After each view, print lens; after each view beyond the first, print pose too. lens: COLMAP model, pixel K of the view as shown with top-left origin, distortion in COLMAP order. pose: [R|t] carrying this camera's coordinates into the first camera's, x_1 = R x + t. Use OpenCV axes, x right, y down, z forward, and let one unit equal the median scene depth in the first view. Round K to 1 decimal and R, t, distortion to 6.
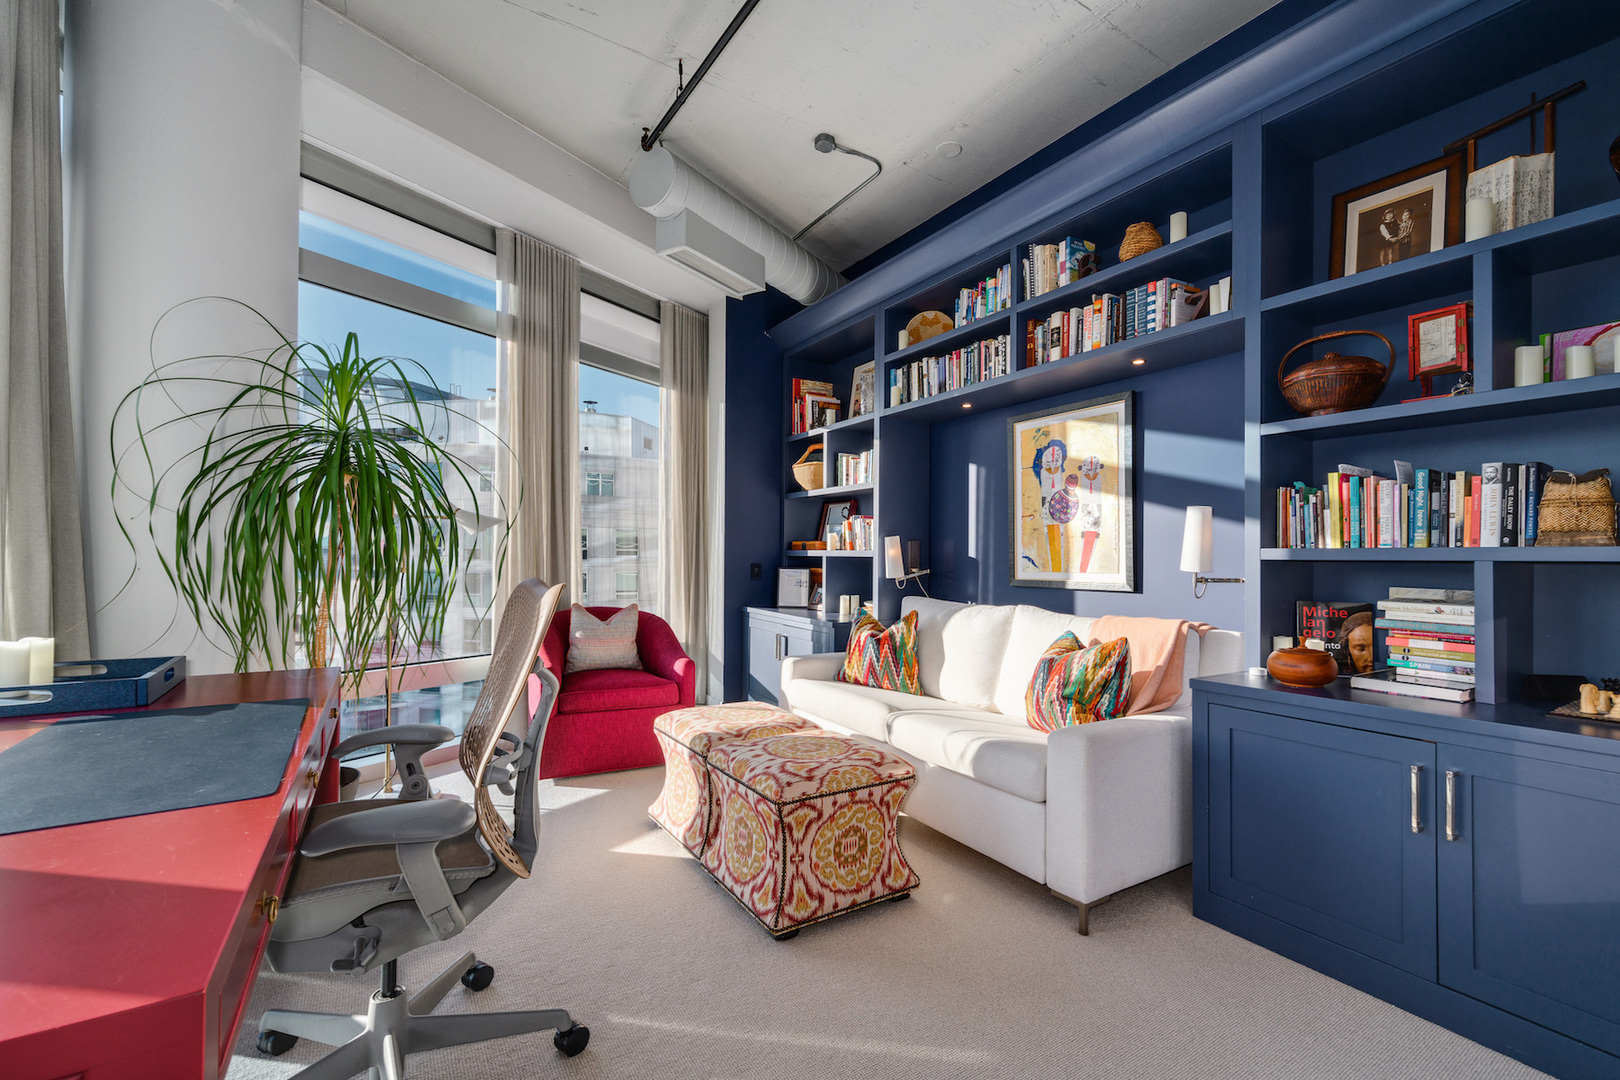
lens RADIAL K [[710.3, 0, 810.0], [0, 710.3, 540.0], [0, 0, 1]] dist [0.000167, -0.000058]
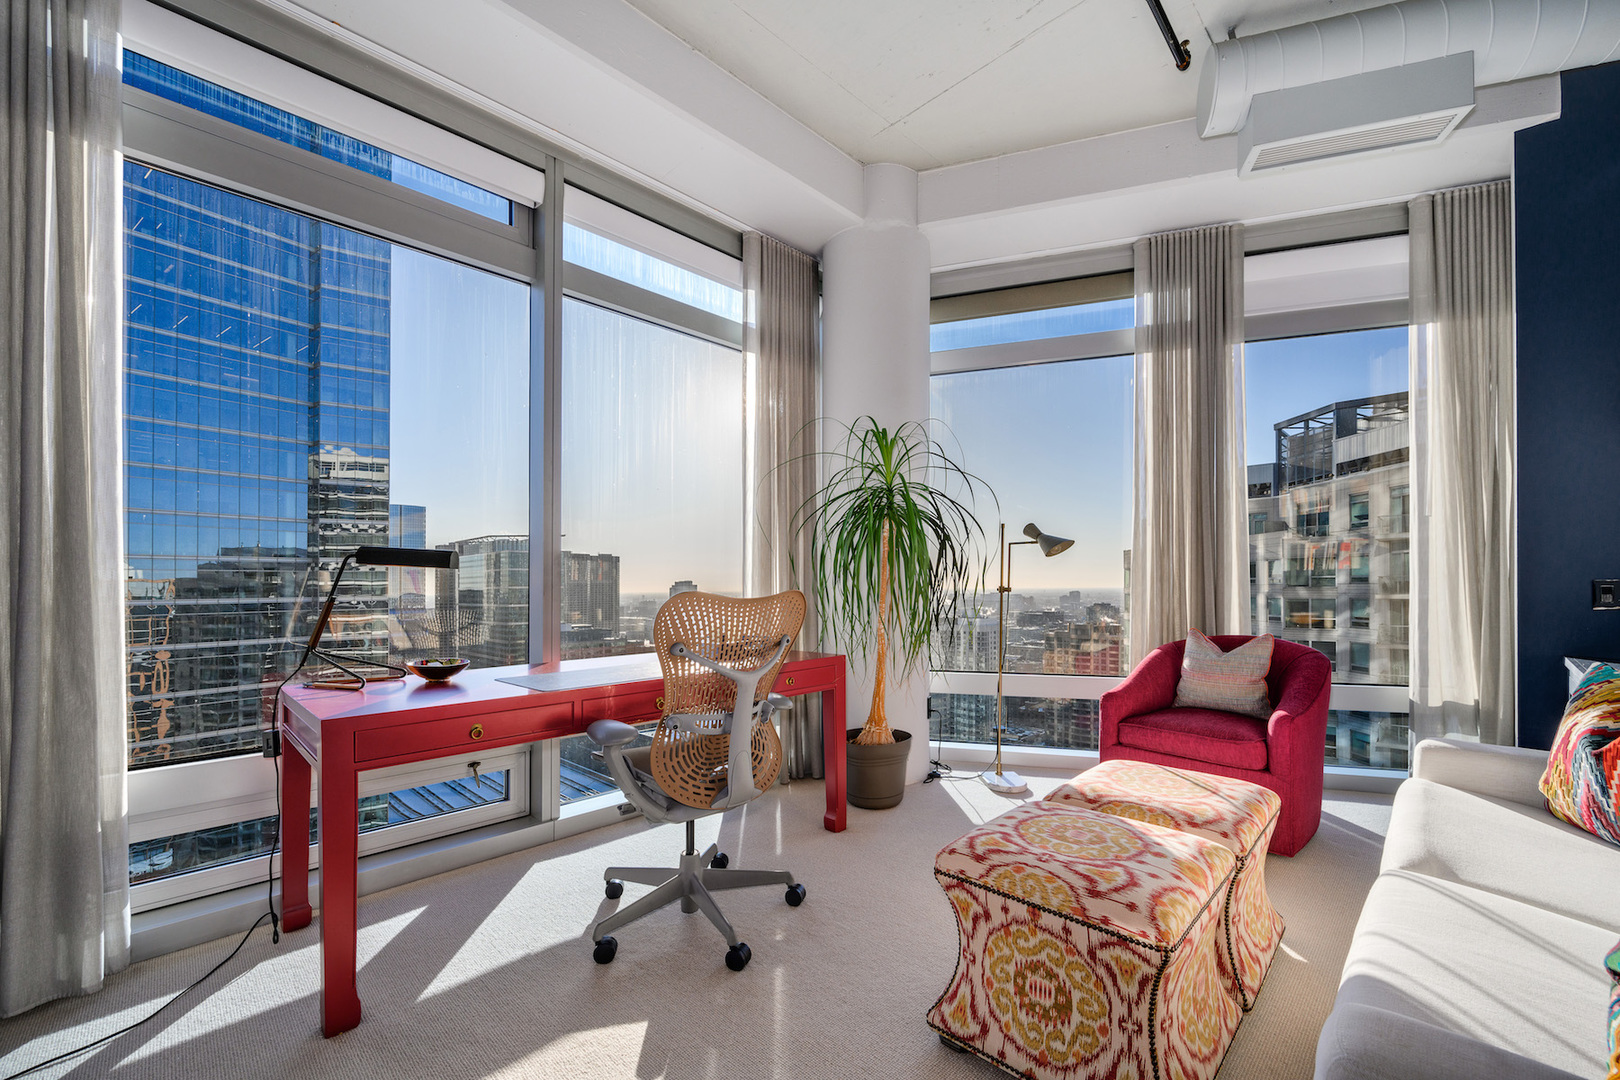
lens RADIAL K [[647.6, 0, 801.5], [0, 647.6, 577.4], [0, 0, 1]] dist [-0.000380, -0.000157]
pose [[0.235430, -0.021786, -0.971647, 0.587321], [0.029805, 0.999440, -0.015188, 0.044241], [0.971434, -0.025384, 0.235947, 0.630933]]
